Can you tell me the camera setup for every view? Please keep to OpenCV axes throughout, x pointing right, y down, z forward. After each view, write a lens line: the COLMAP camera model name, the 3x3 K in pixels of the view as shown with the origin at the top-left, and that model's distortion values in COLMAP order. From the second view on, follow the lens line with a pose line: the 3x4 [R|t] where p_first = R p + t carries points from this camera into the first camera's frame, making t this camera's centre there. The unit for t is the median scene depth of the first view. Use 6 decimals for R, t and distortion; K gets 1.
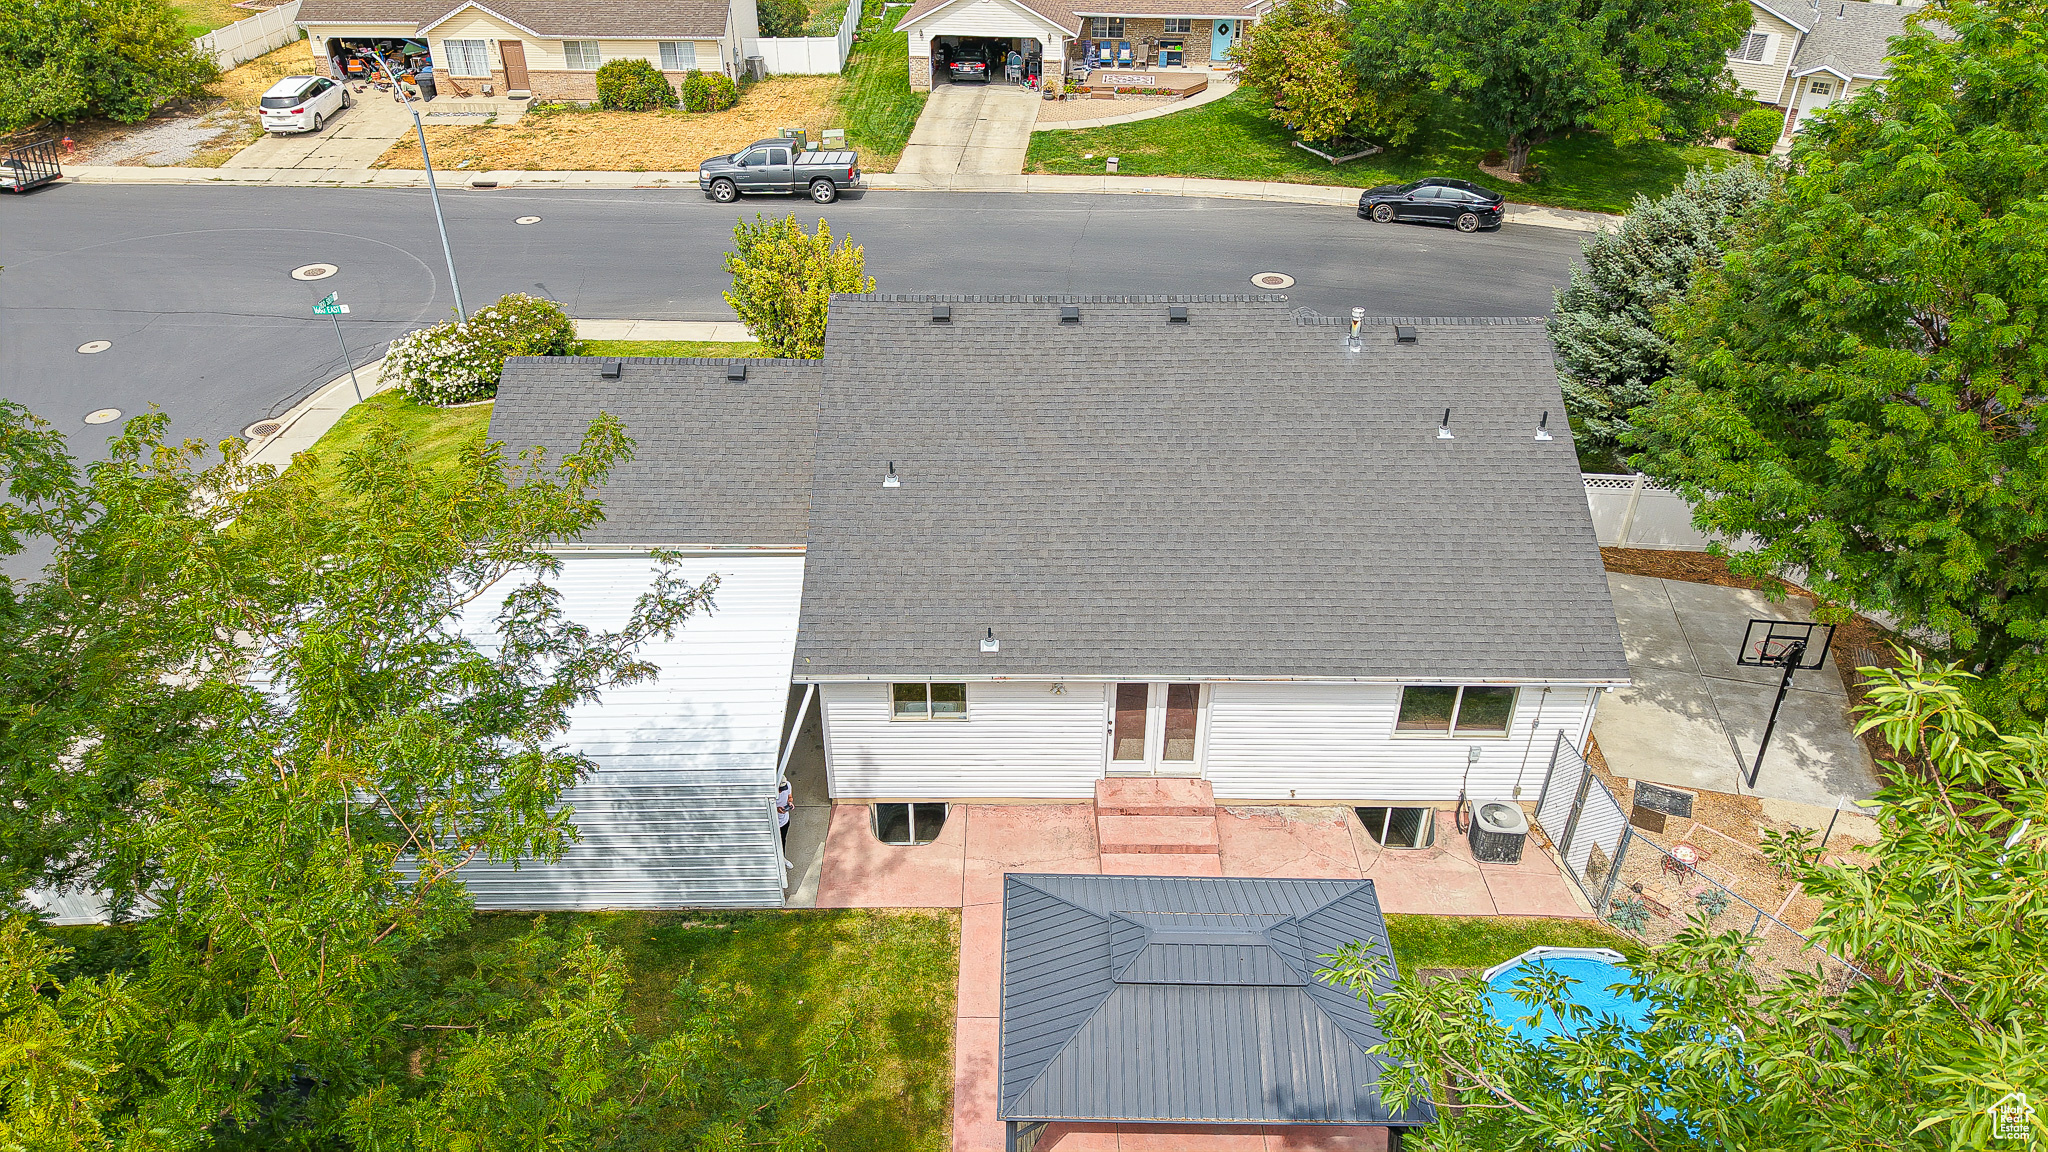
lens RADIAL K [[1411.9, 0, 1017.2], [0, 1411.9, 544.8], [0, 0, 1]] dist [0.009924, -0.001065]
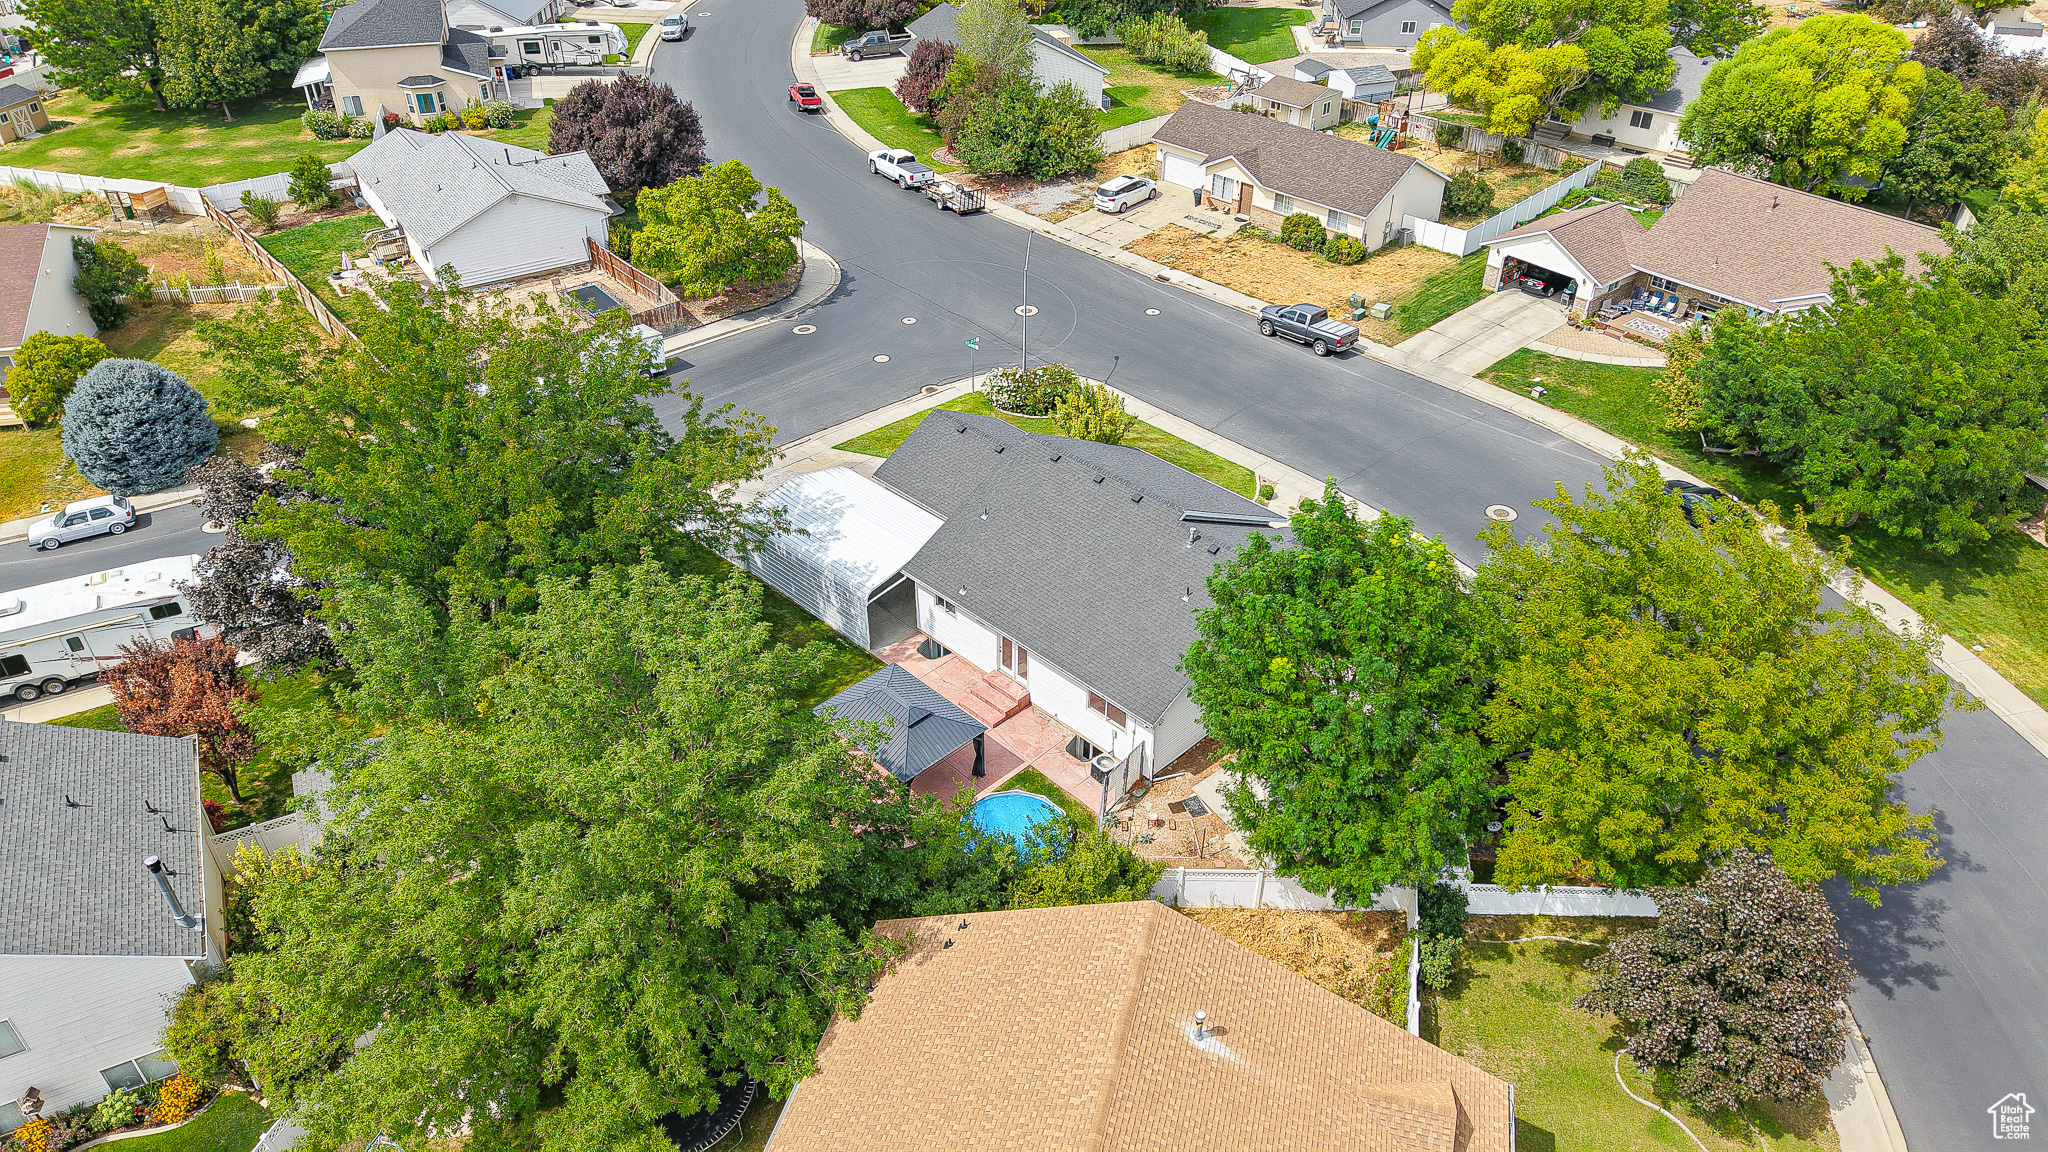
lens RADIAL K [[1396.0, 0, 1015.9], [0, 1396.0, 579.6], [0, 0, 1]] dist [0.012338, -0.015398]
pose [[0.700709, 0.407674, -0.585499, 0.547547], [-0.374202, 0.908727, 0.184898, -0.161557], [0.607437, 0.089536, 0.789306, -0.316536]]
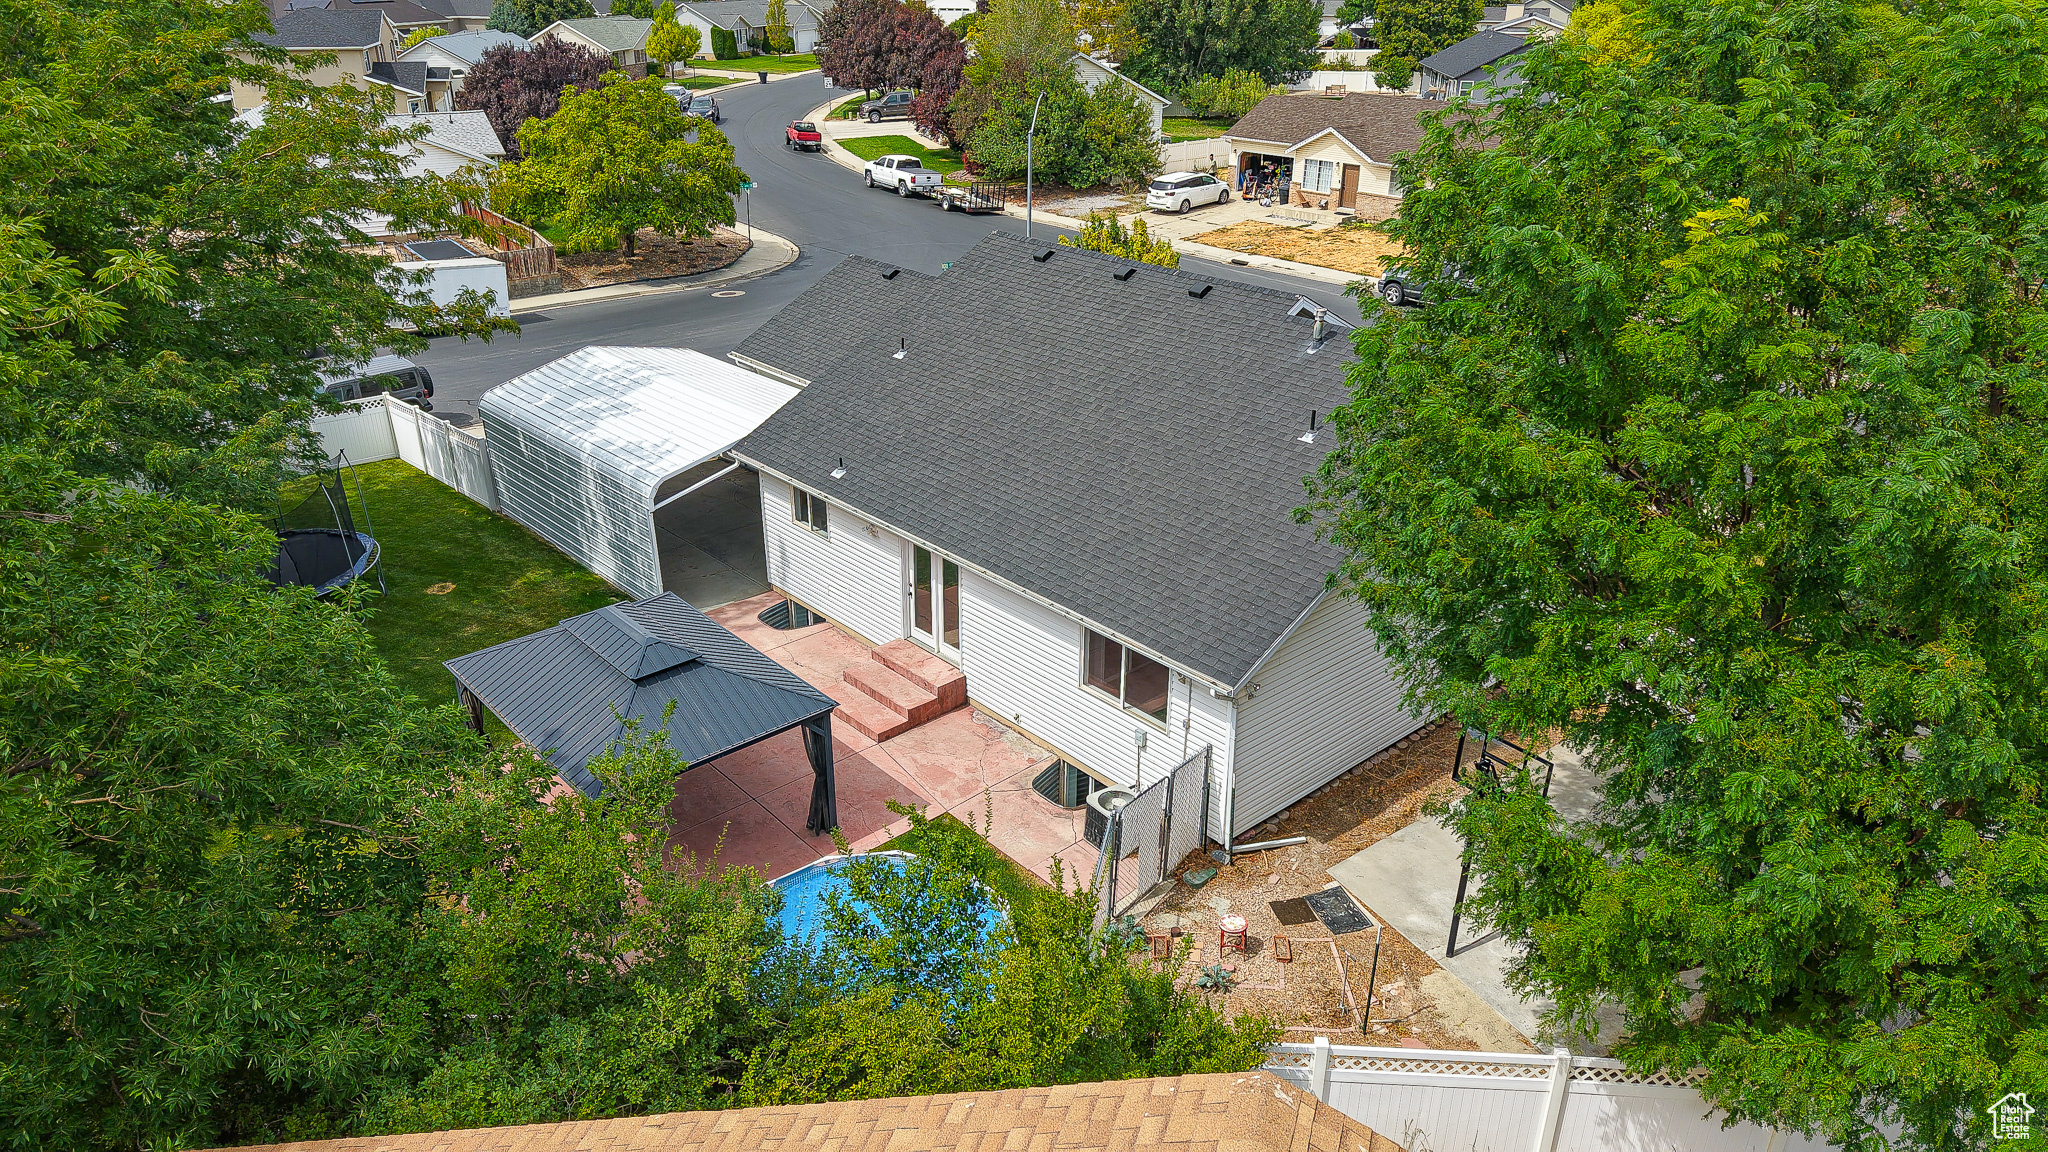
lens RADIAL K [[1369.4, 0, 1018.9], [0, 1369.4, 583.2], [0, 0, 1]] dist [0.029154, -0.029111]
pose [[0.661624, 0.309293, -0.683075, 0.340130], [-0.393907, 0.918508, 0.034358, 0.022053], [0.638037, 0.246336, 0.729539, 0.109329]]
